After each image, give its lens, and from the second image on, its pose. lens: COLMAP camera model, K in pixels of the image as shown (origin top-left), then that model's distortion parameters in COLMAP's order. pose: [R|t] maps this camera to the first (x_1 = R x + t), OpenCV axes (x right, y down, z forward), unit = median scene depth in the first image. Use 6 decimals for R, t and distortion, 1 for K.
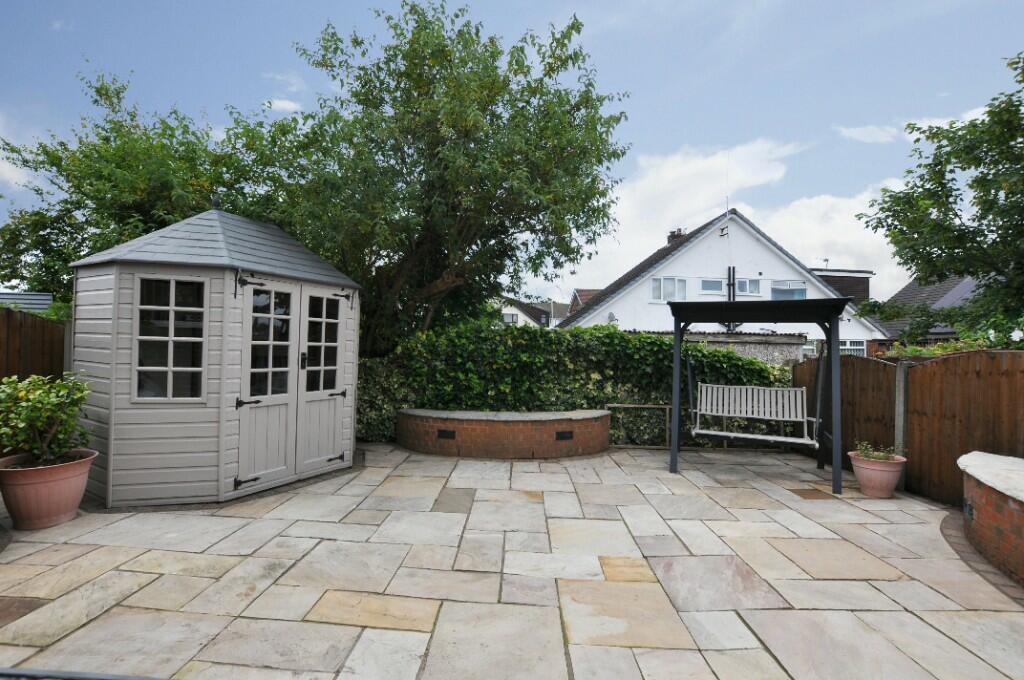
lens RADIAL K [[450.1, 0, 508.1], [0, 450.1, 342.7], [0, 0, 1]] dist [-0.027411, 0.000619]
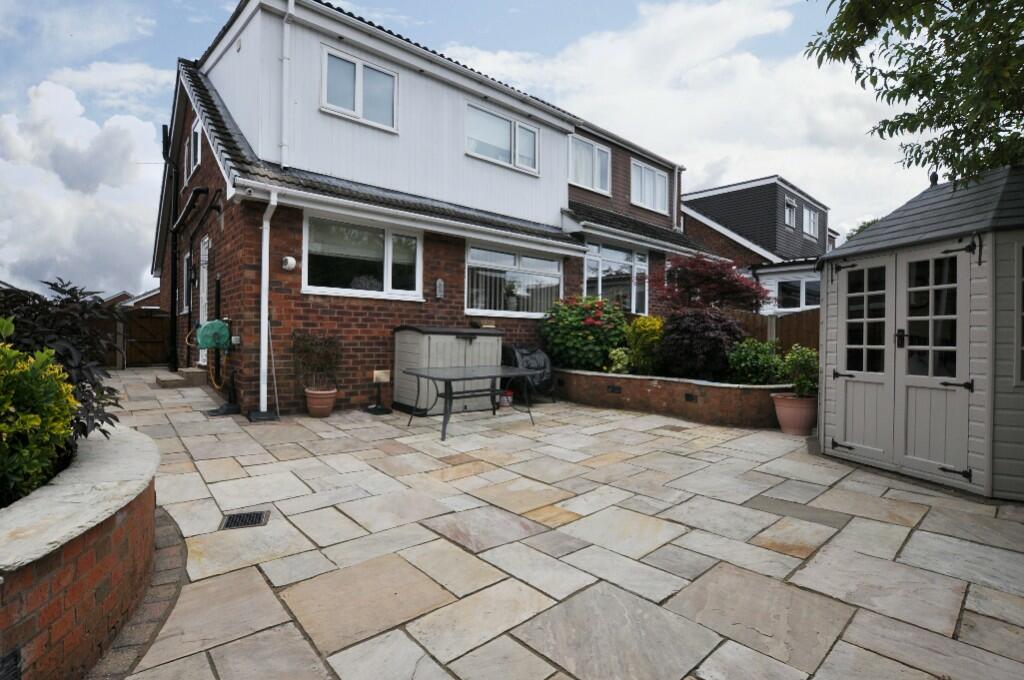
lens RADIAL K [[450.1, 0, 508.1], [0, 450.1, 342.7], [0, 0, 1]] dist [-0.027411, 0.000619]
pose [[-0.726934, -0.014933, -0.686545, 0.729737], [-0.008416, 0.999882, -0.012838, 0.069543], [0.686656, -0.003554, -0.726974, 1.147492]]
